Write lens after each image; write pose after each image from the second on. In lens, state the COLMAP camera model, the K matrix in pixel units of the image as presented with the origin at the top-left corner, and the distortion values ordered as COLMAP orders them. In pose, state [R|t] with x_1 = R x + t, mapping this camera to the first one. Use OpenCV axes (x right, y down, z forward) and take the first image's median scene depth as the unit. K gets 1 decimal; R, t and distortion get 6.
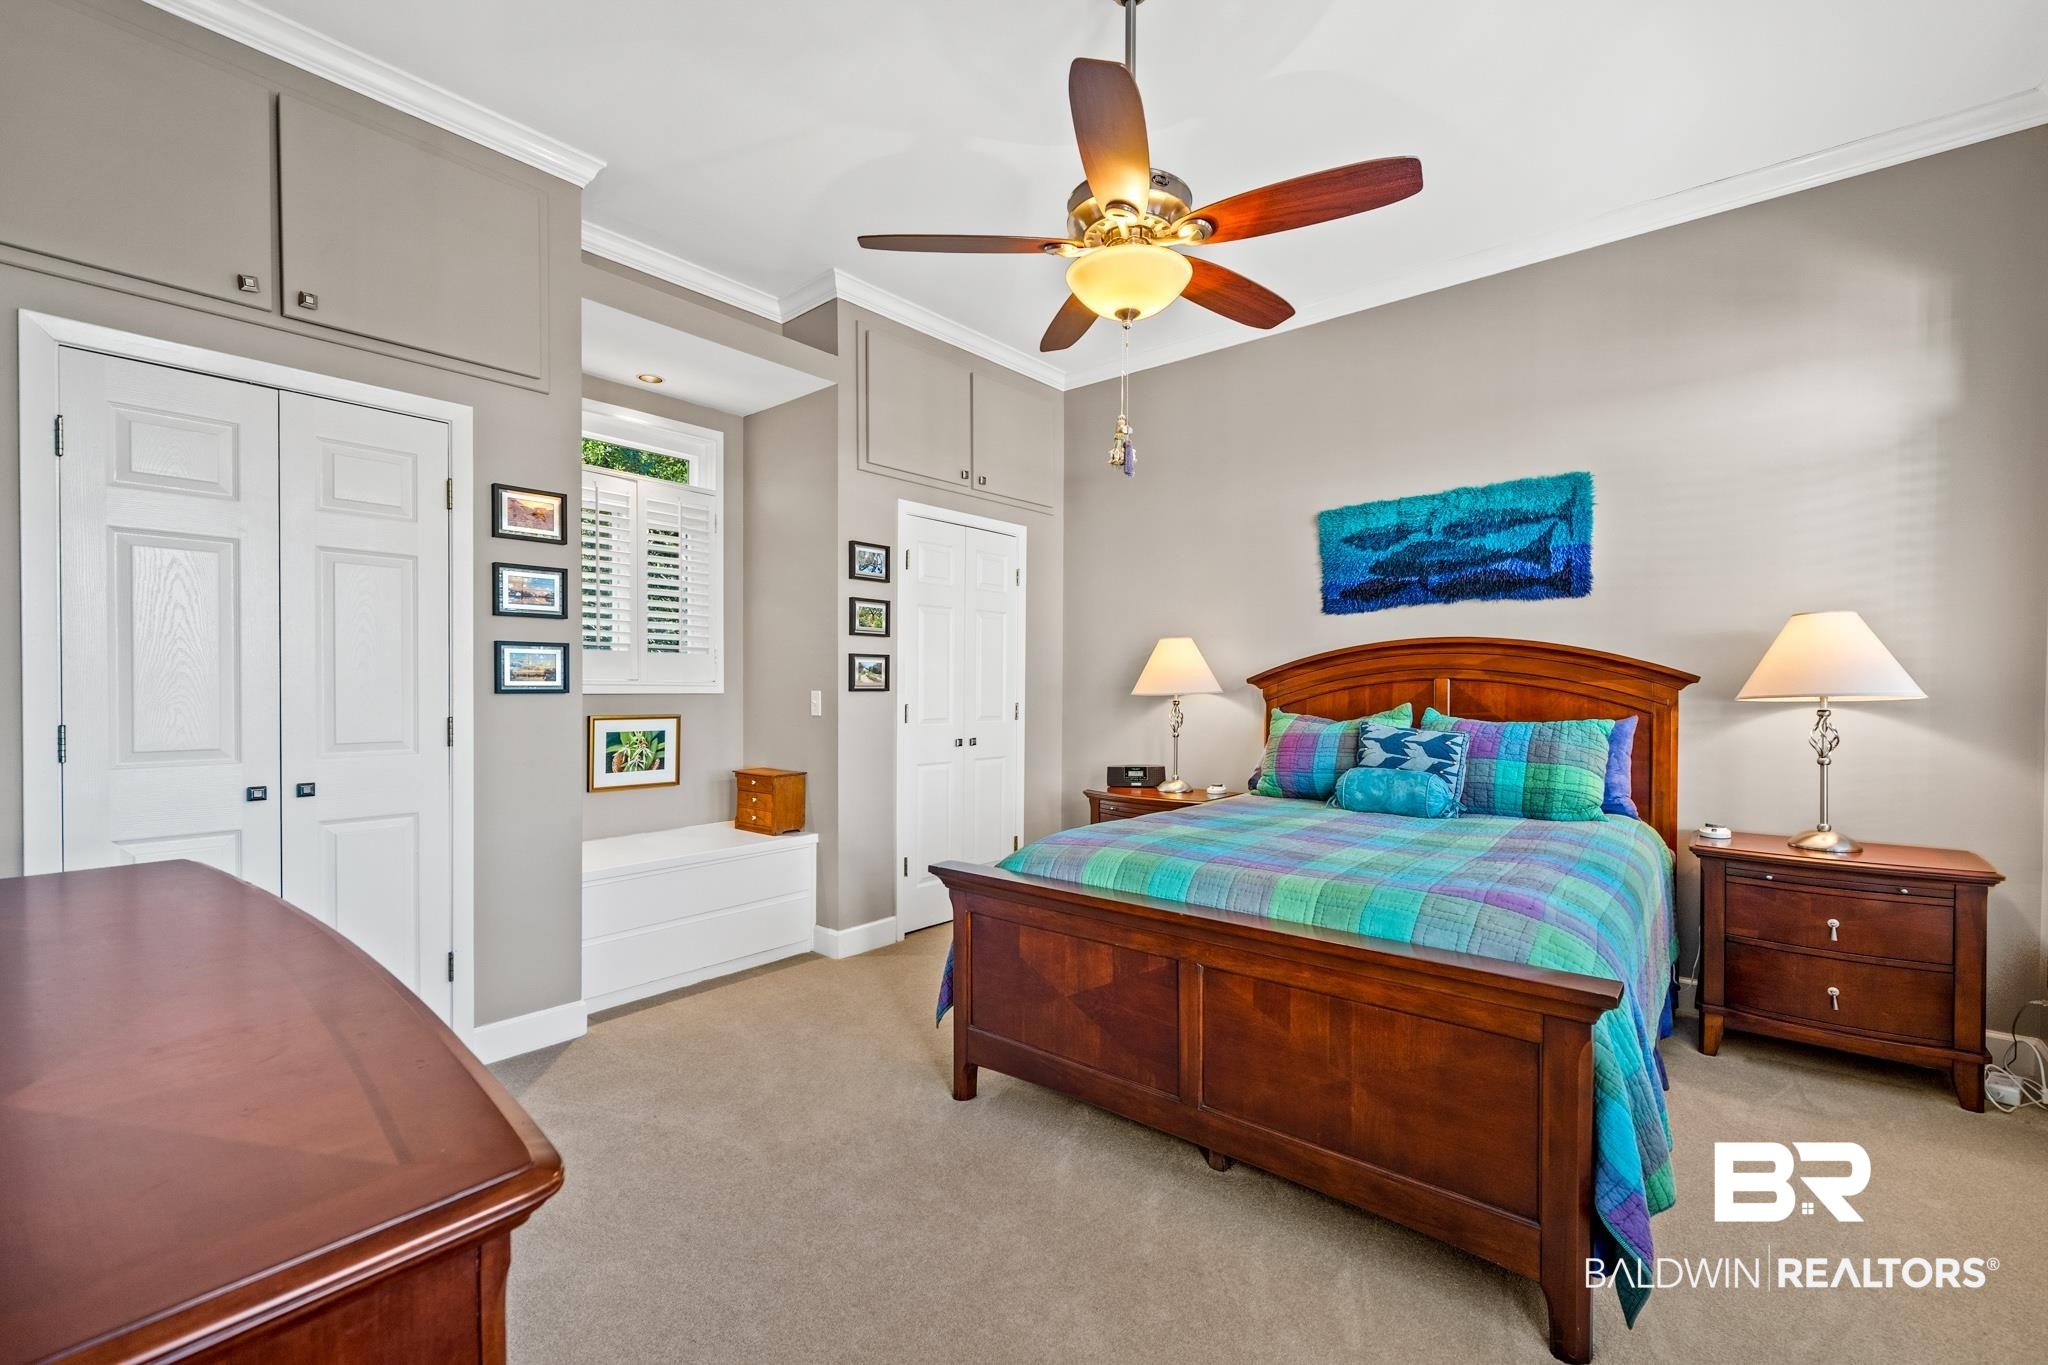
lens RADIAL K [[853.6, 0, 1015.1], [0, 853.6, 684.0], [0, 0, 1]] dist [0.010299, 0.000809]
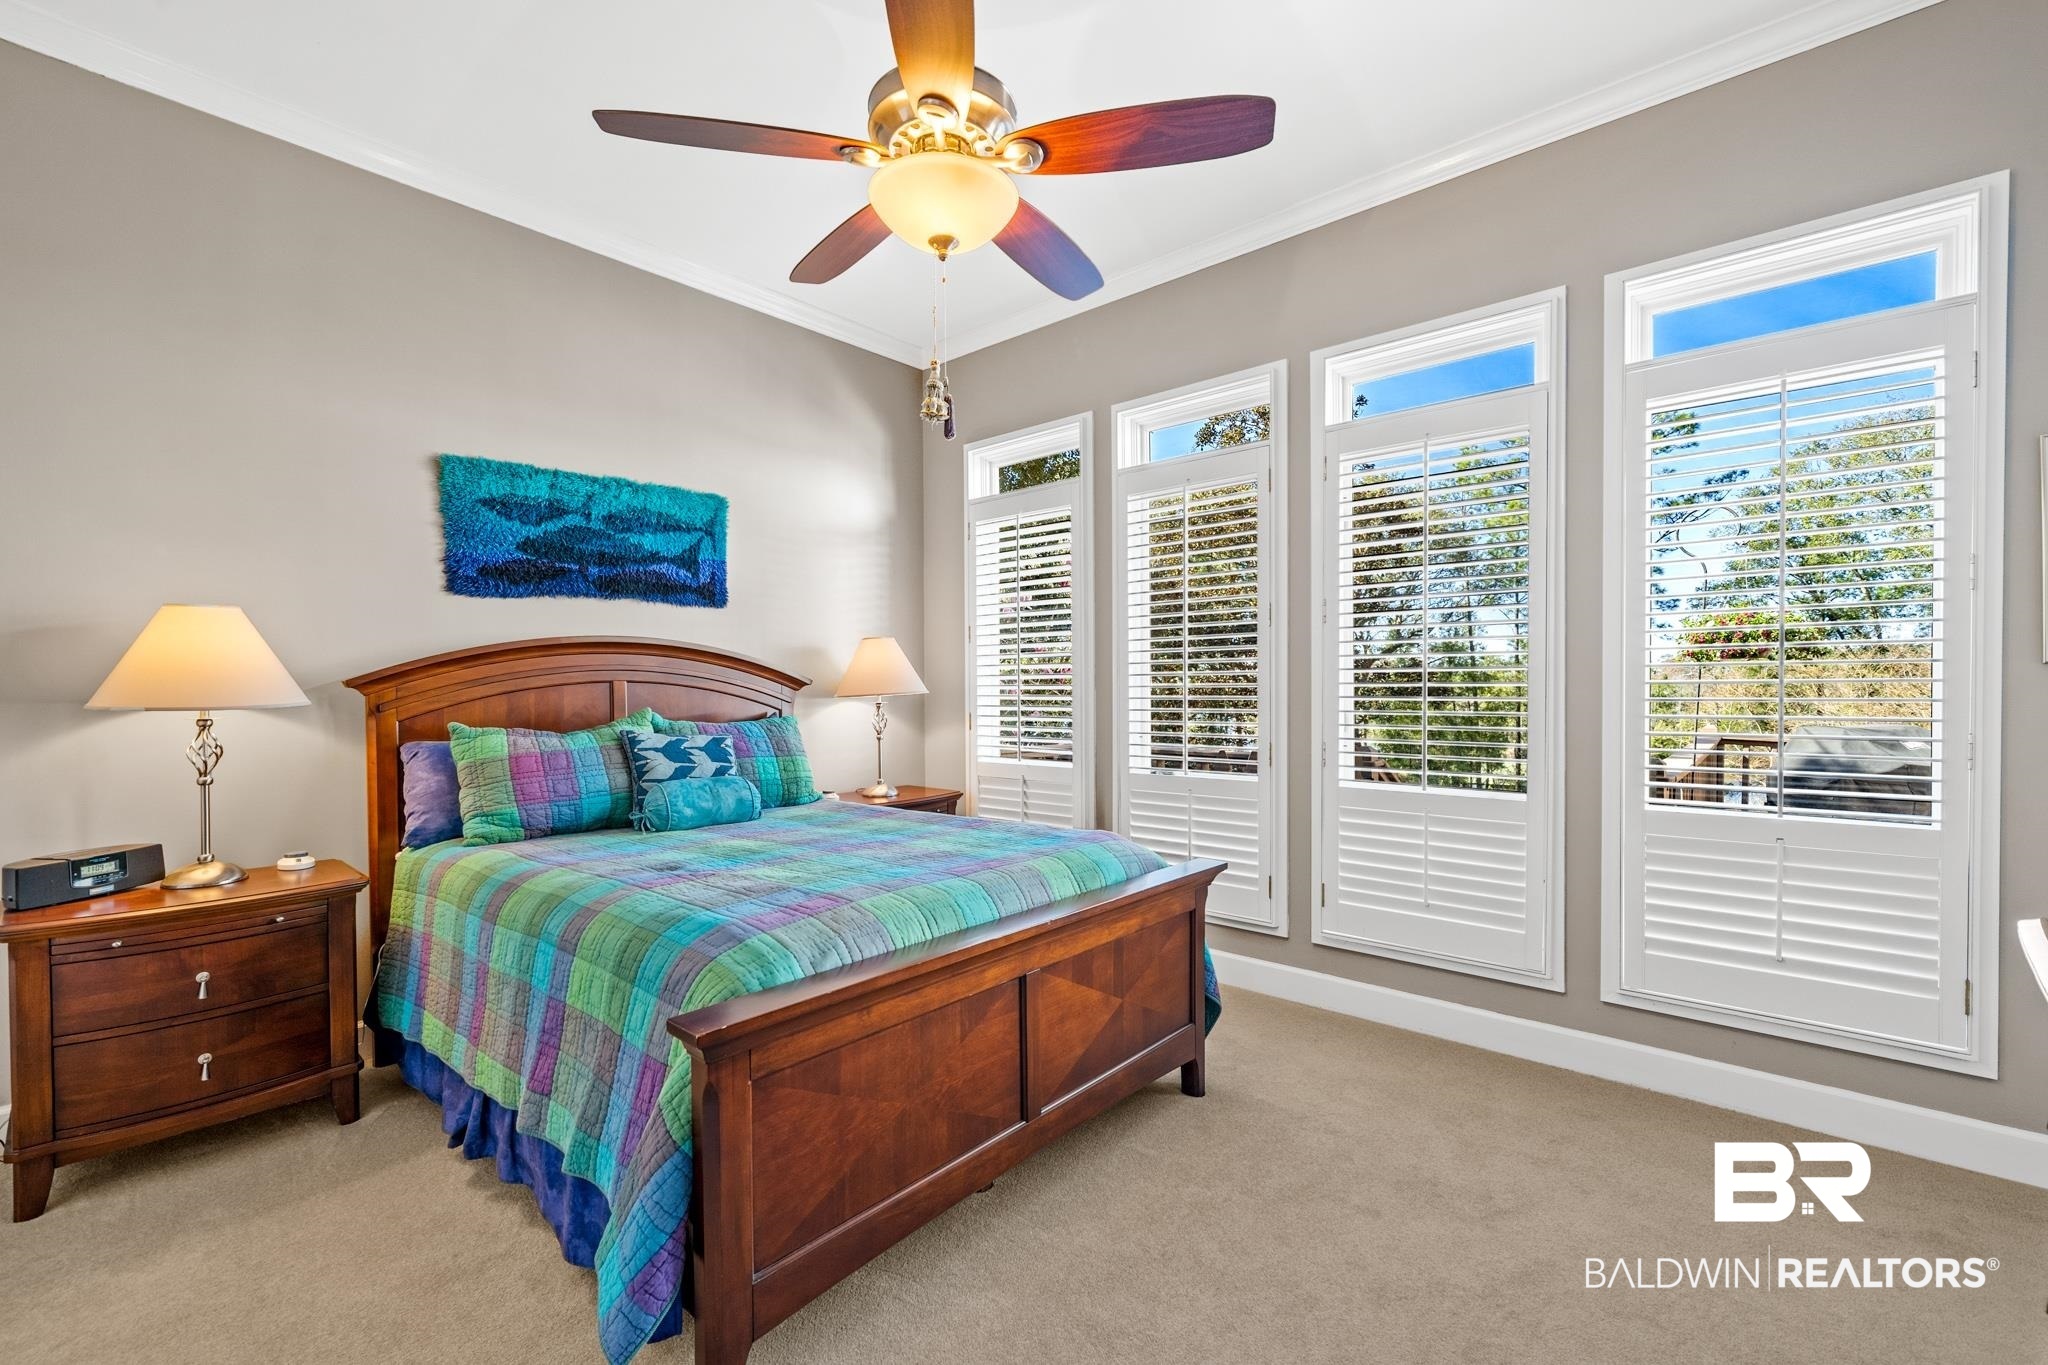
lens RADIAL K [[853.6, 0, 1020.1], [0, 853.6, 689.0], [0, 0, 1]] dist [0.010299, 0.000809]
pose [[0.040358, -0.012211, 0.999111, -0.403925], [0.000555, 0.999925, 0.012199, -0.008048], [-0.999185, 0.000063, 0.040361, 0.517213]]
